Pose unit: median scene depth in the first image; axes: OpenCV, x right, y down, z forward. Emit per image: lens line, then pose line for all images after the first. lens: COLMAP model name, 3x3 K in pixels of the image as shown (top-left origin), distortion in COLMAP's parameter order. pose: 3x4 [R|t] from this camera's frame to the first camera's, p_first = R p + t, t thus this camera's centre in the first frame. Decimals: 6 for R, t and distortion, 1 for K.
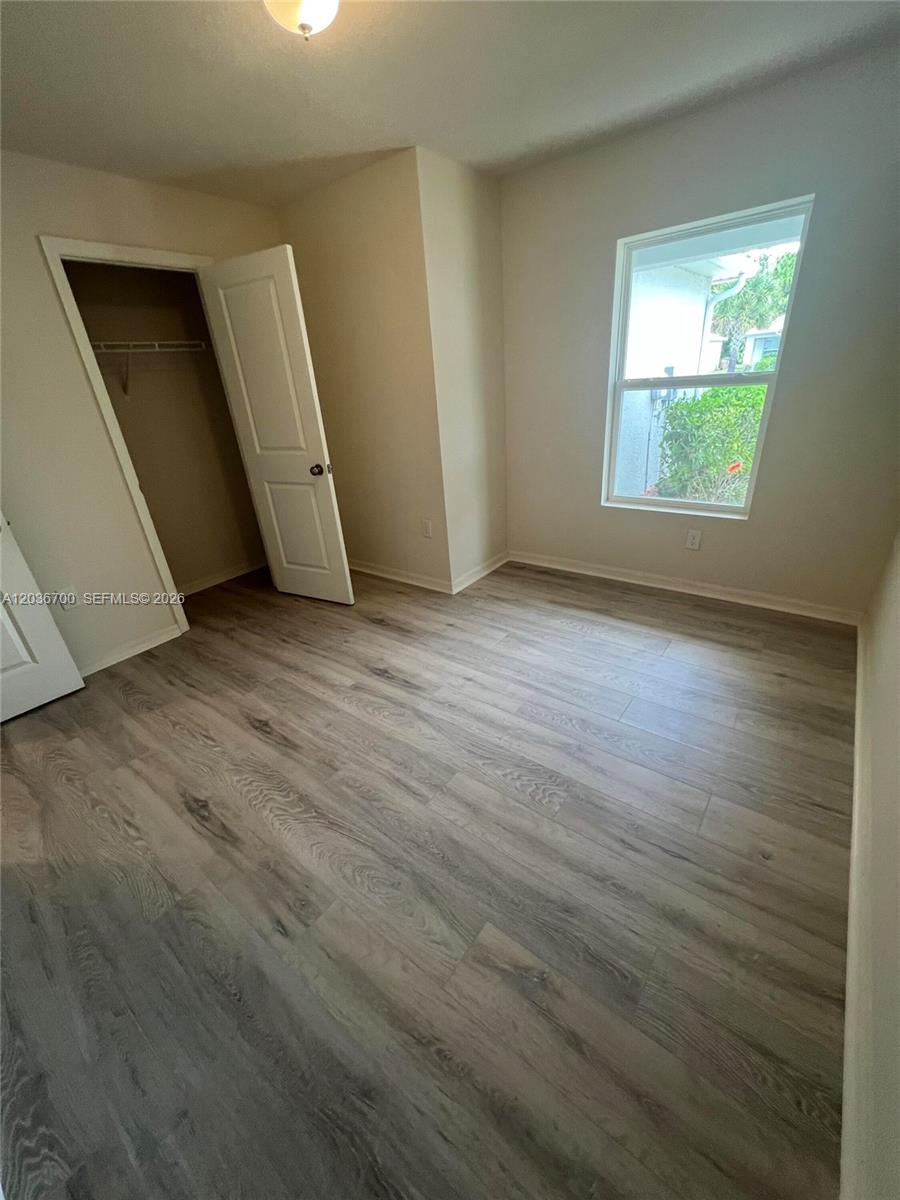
lens RADIAL K [[478.4, 0, 450.0], [0, 478.4, 600.0], [0, 0, 1]] dist [-0.000743, 0.000056]
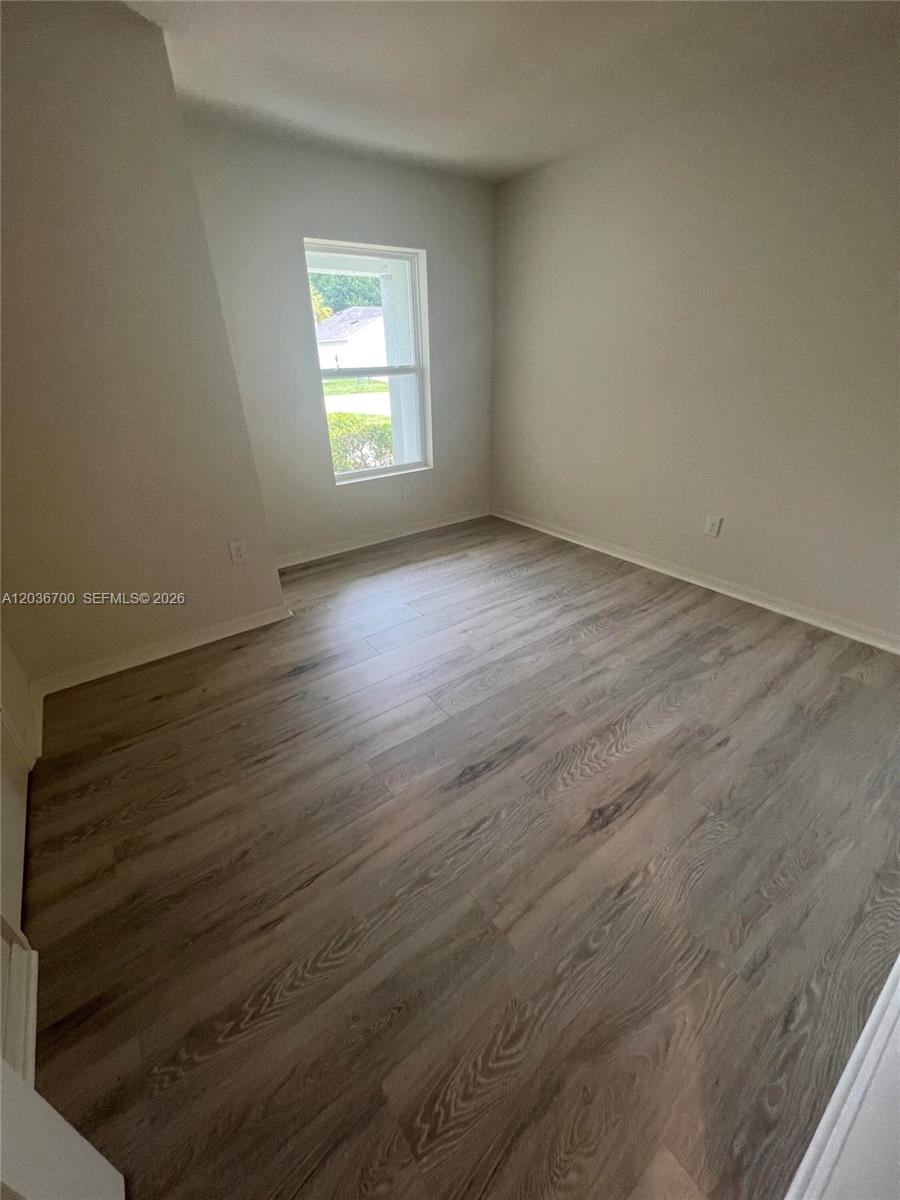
lens RADIAL K [[478.4, 0, 450.0], [0, 478.4, 600.0], [0, 0, 1]] dist [-0.000743, 0.000056]
pose [[0.269548, -0.381817, 0.884058, -1.099620], [0.413956, 0.874831, 0.251617, -0.223638], [-0.869473, 0.298138, 0.393865, 0.700248]]
